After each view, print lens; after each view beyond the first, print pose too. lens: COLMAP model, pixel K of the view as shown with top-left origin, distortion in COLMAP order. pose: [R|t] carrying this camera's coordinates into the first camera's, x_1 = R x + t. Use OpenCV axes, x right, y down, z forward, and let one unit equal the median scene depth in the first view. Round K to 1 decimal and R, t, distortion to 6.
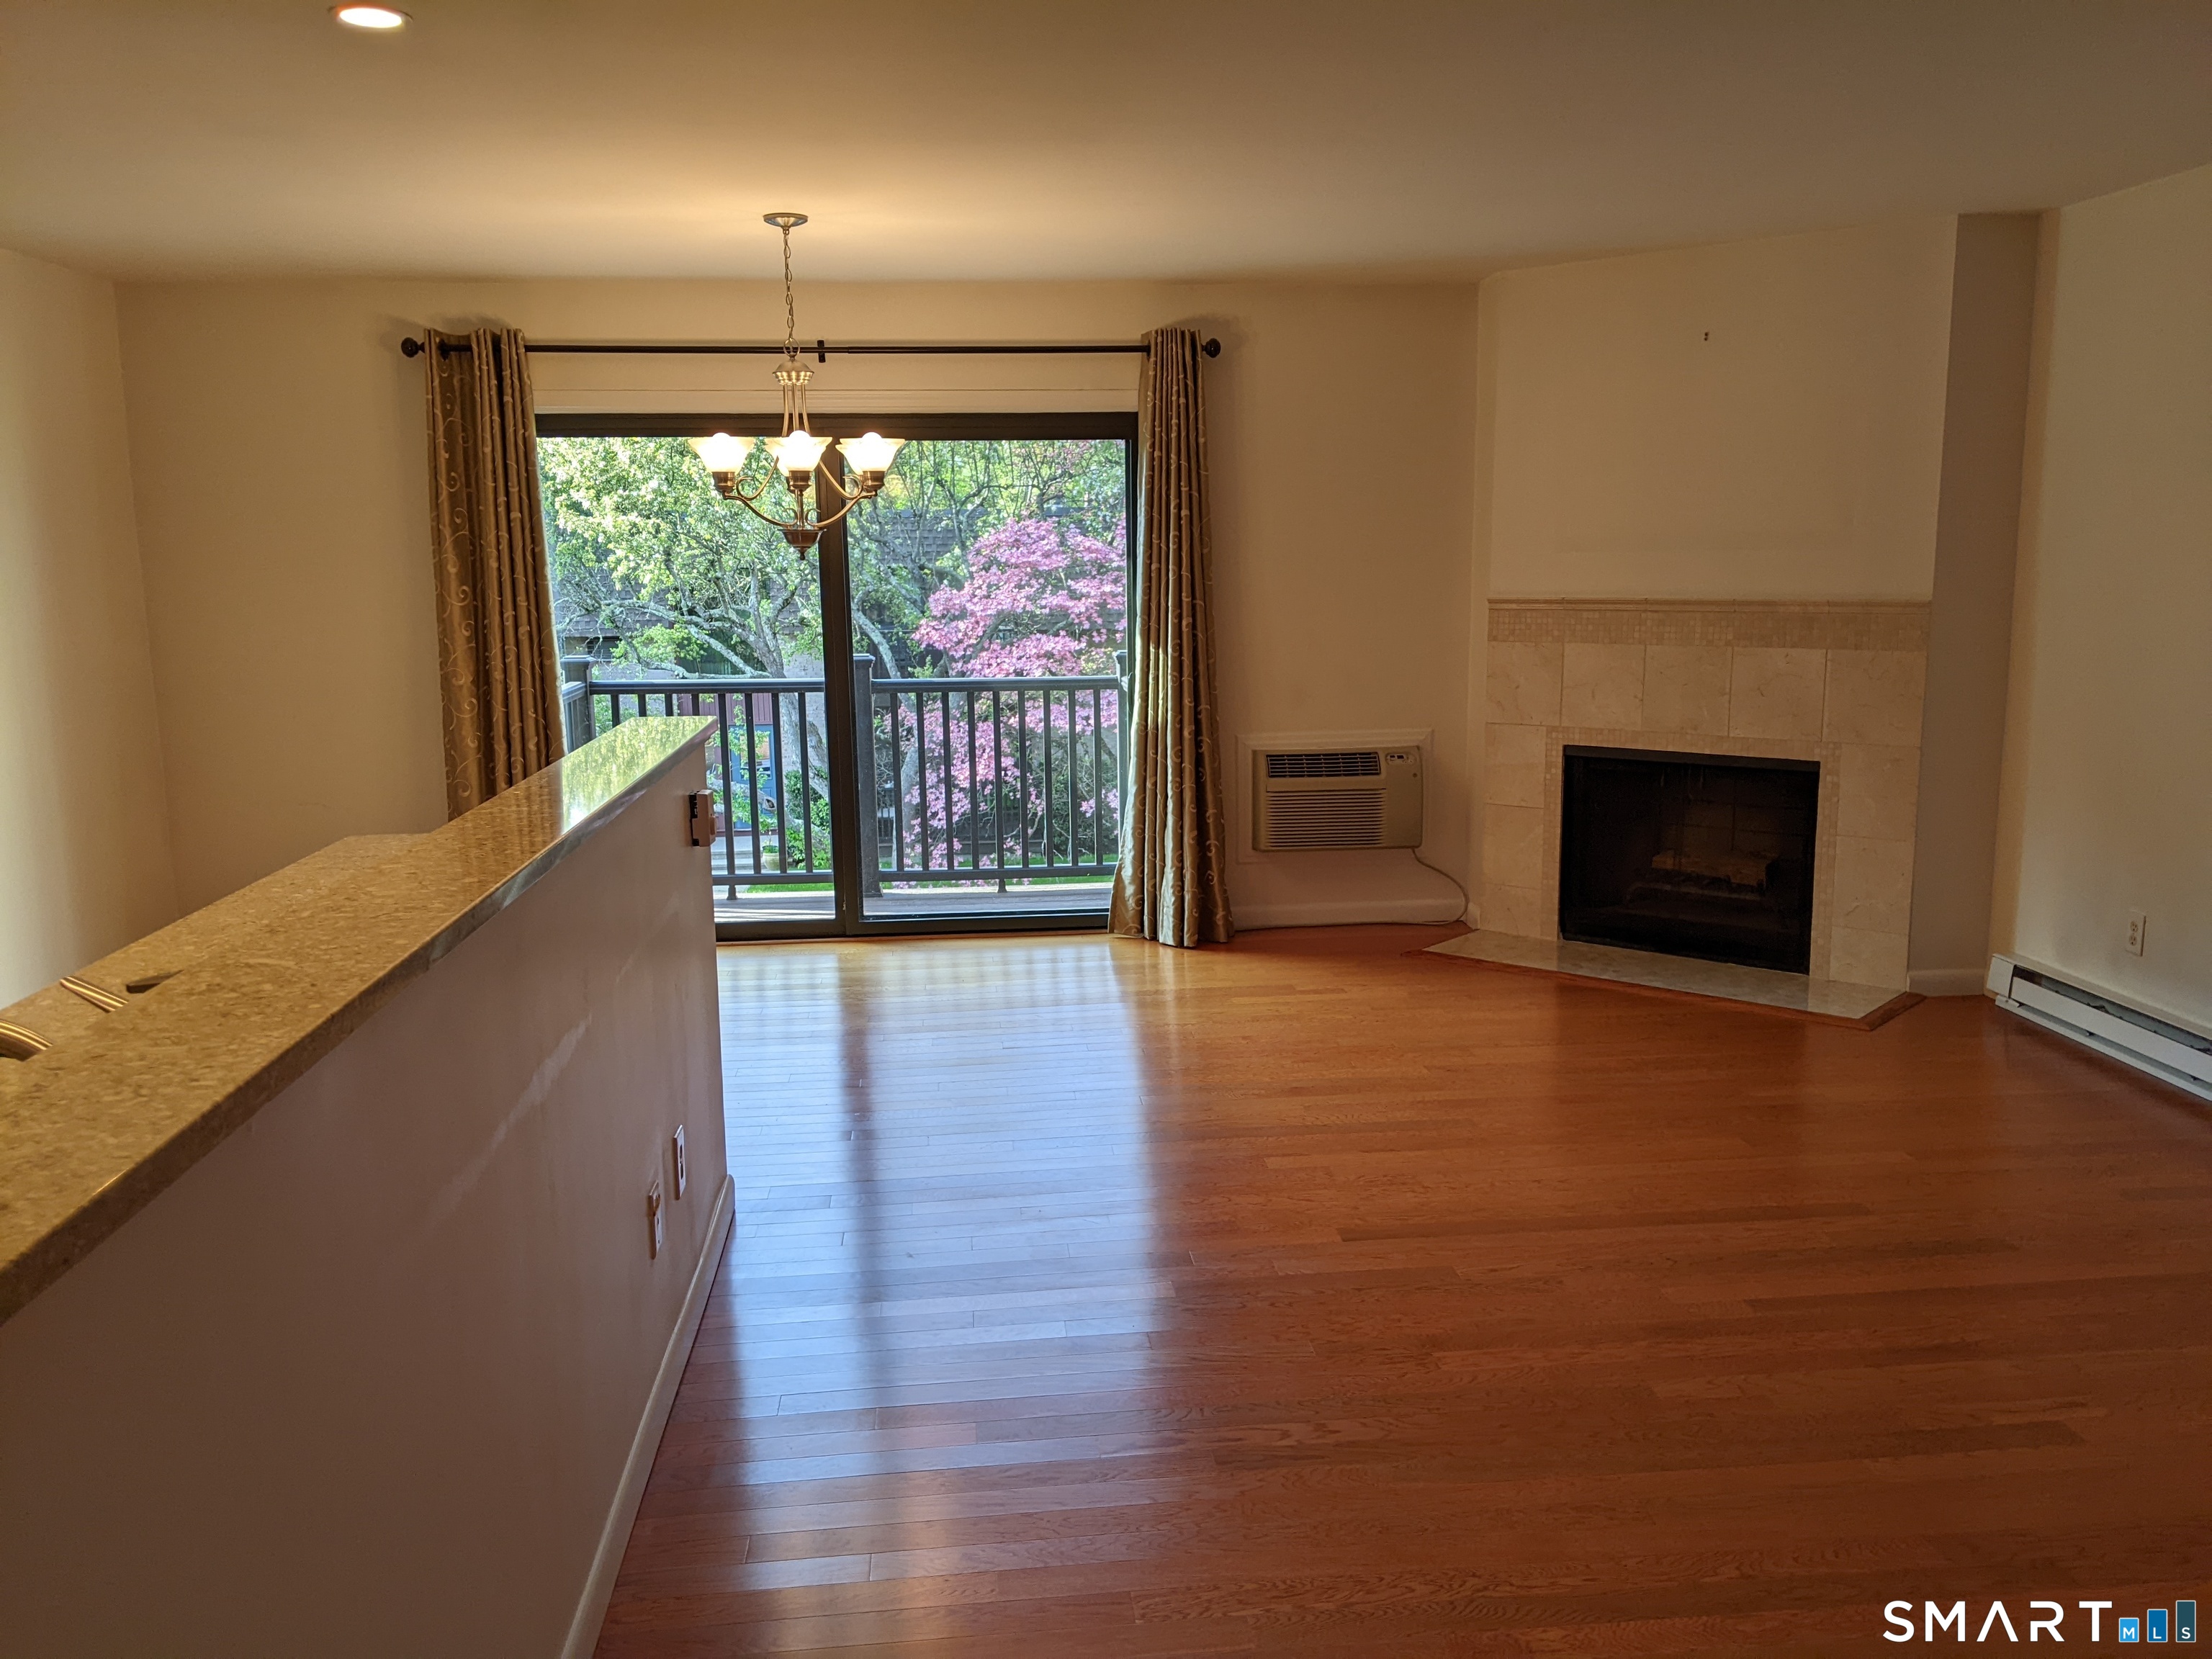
lens RADIAL K [[1756.8, 0, 1092.3], [0, 1756.8, 842.3], [0, 0, 1]] dist [0.057713, -0.091885]
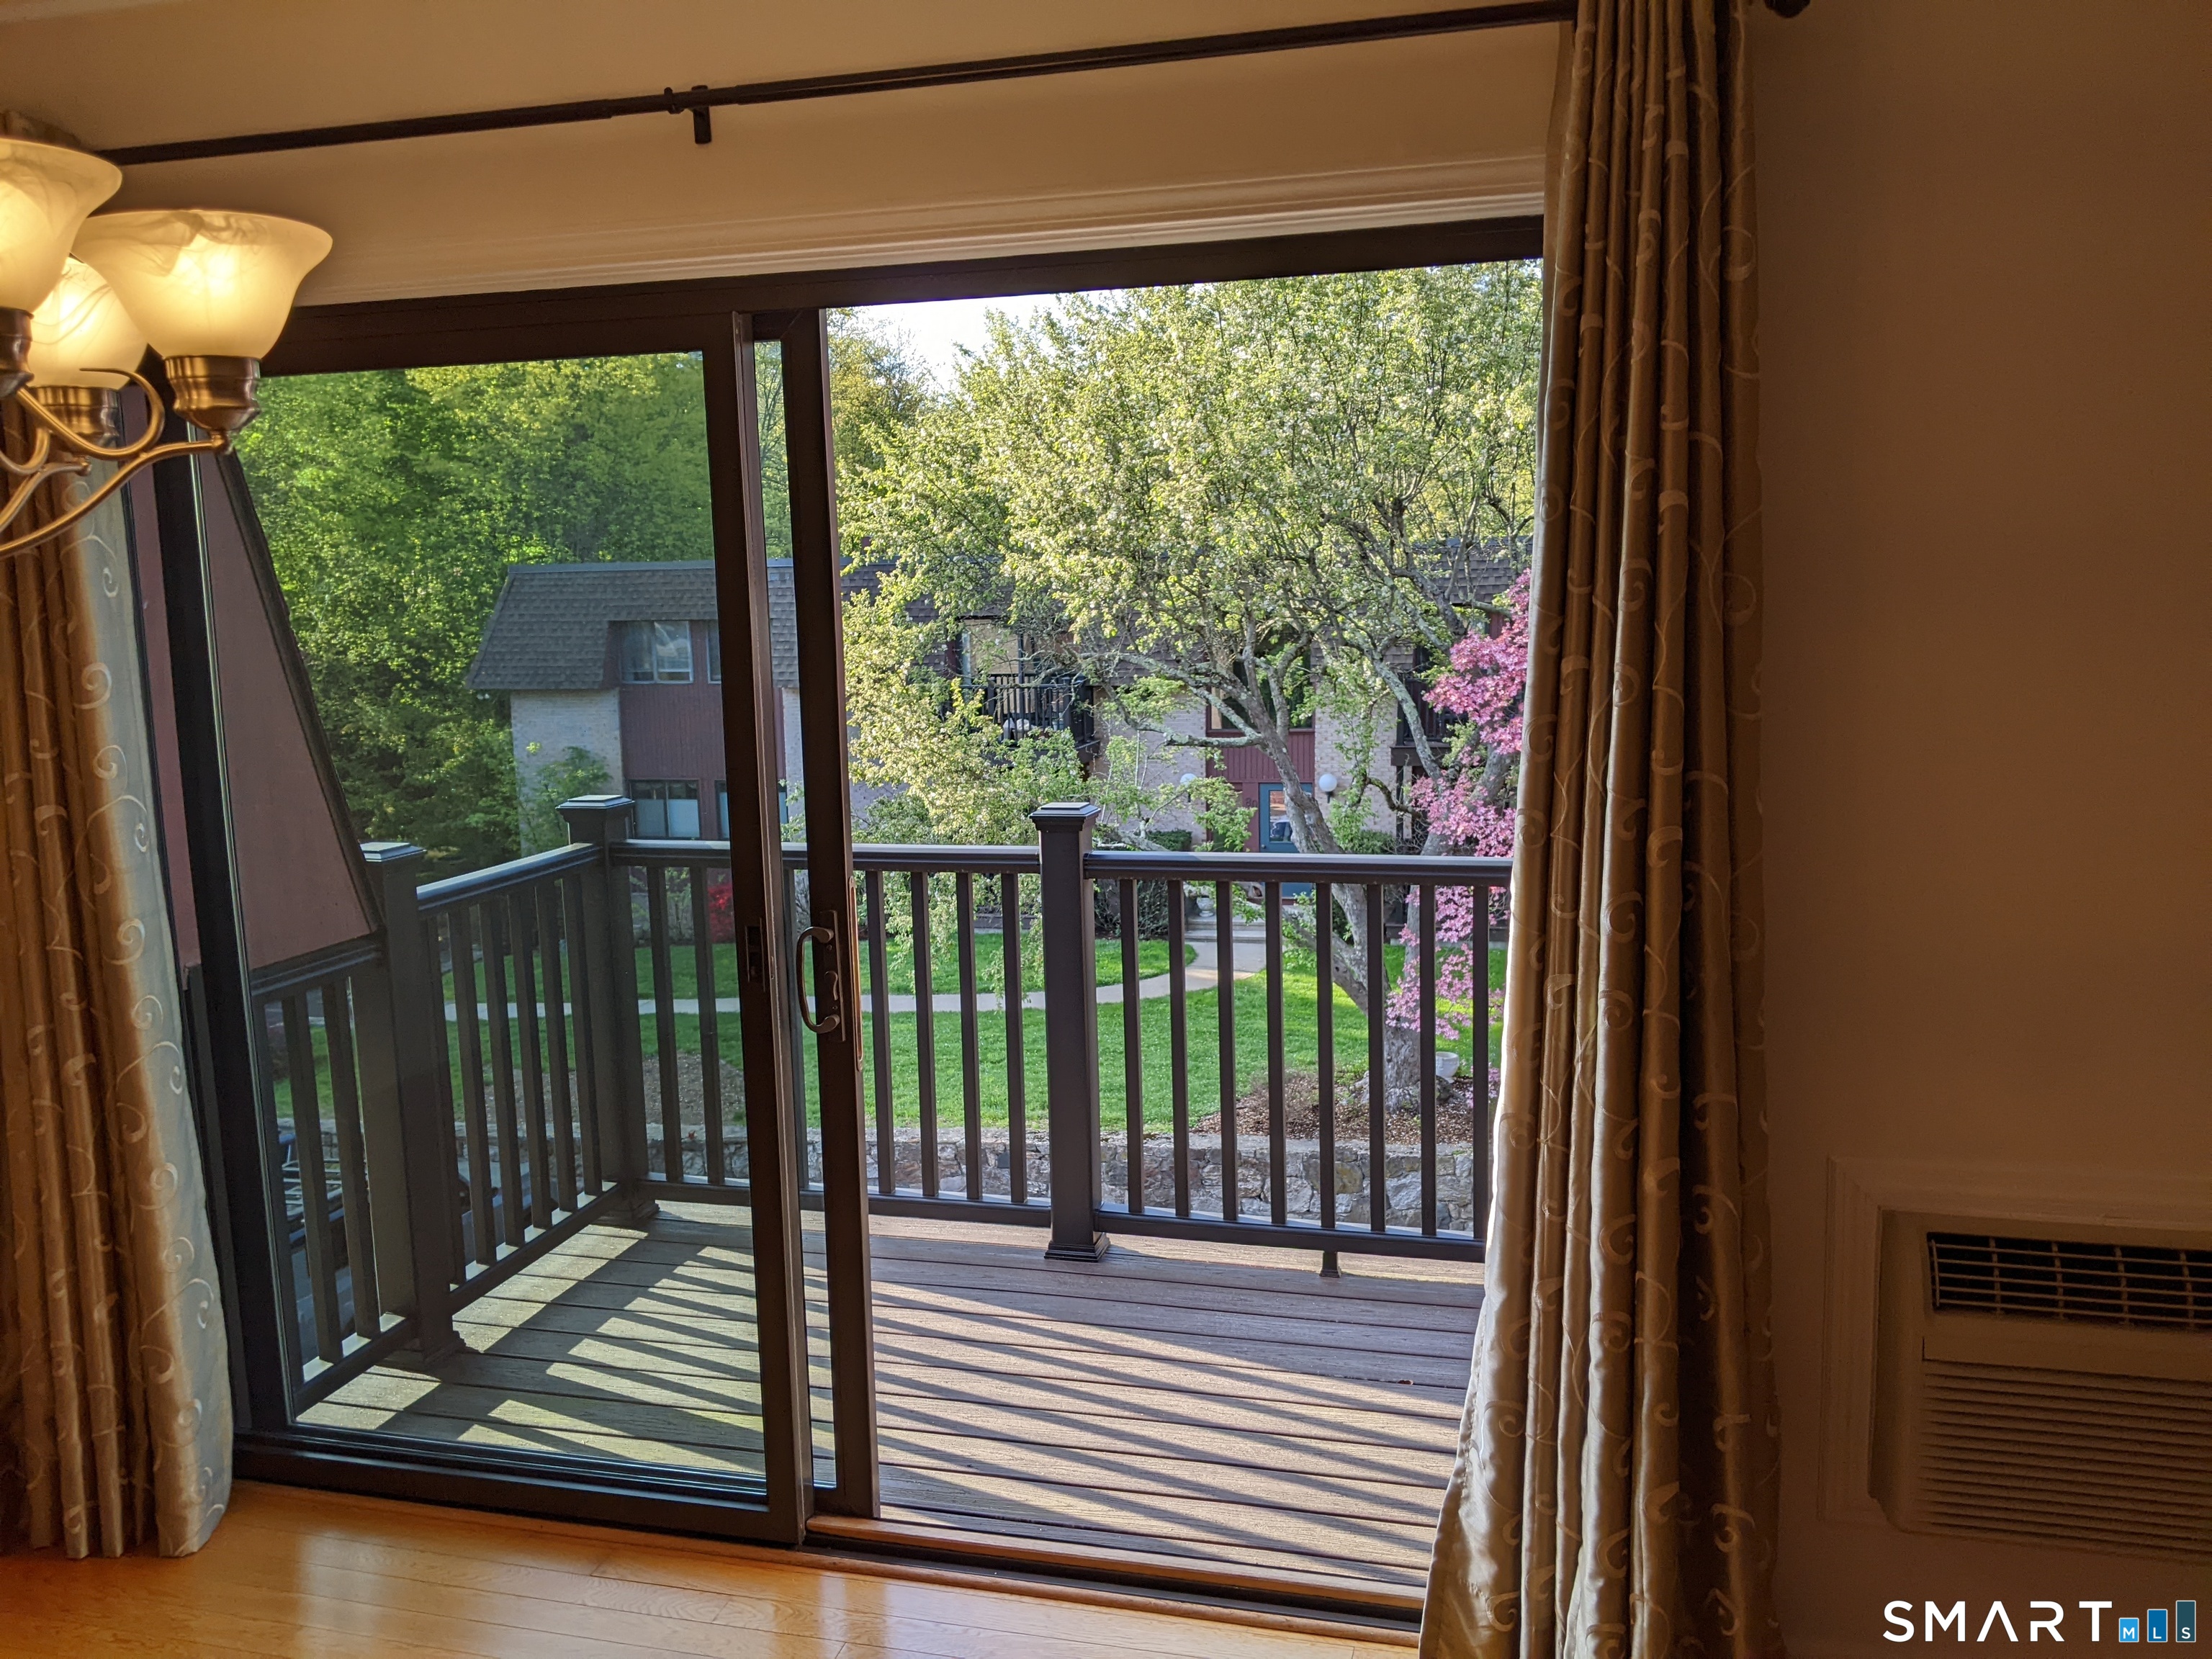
lens RADIAL K [[1756.8, 0, 1079.4], [0, 1756.8, 853.8], [0, 0, 1]] dist [0.057713, -0.091885]
pose [[0.942674, 0.039080, -0.331419, 0.060301], [-0.043546, 0.999033, -0.006057, -0.116874], [0.330861, 0.020142, 0.943464, 0.664263]]
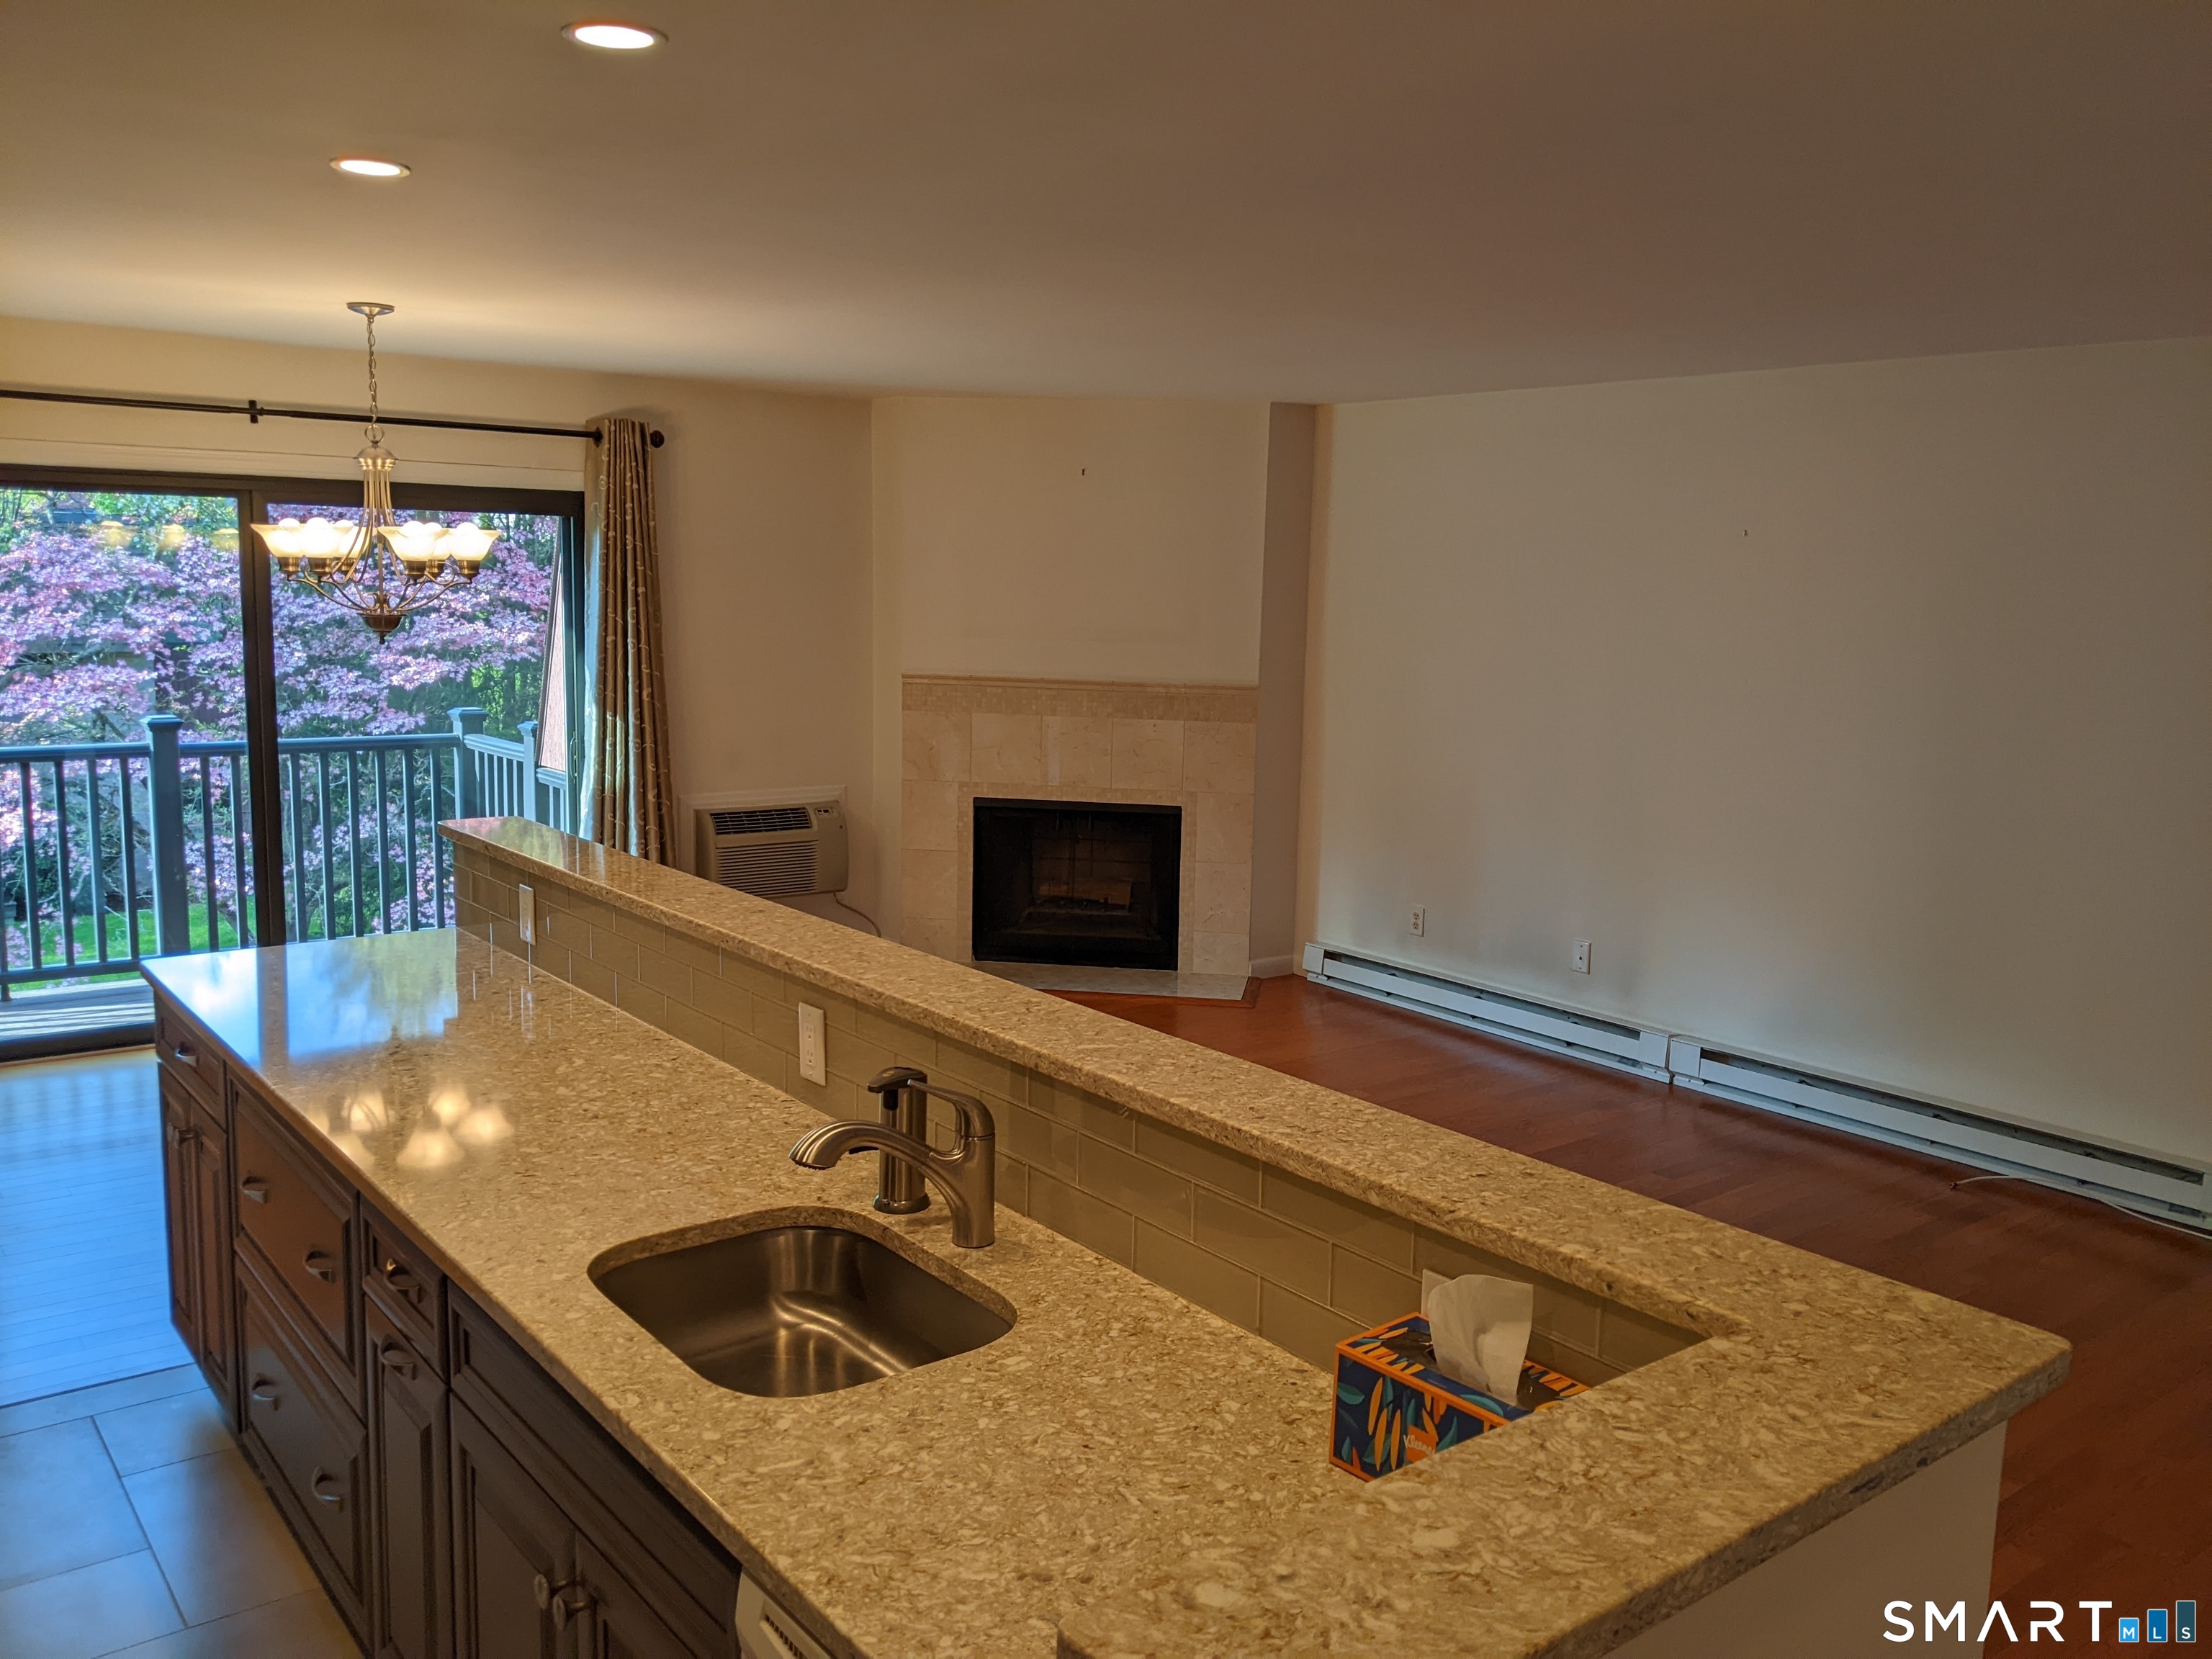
lens RADIAL K [[1756.8, 0, 1141.0], [0, 1756.8, 799.2], [0, 0, 1]] dist [0.057713, -0.091885]
pose [[0.827575, -0.035357, 0.560240, -0.300222], [0.055112, 0.998310, -0.018407, -0.025375], [-0.558643, 0.046109, 0.828126, -0.046443]]
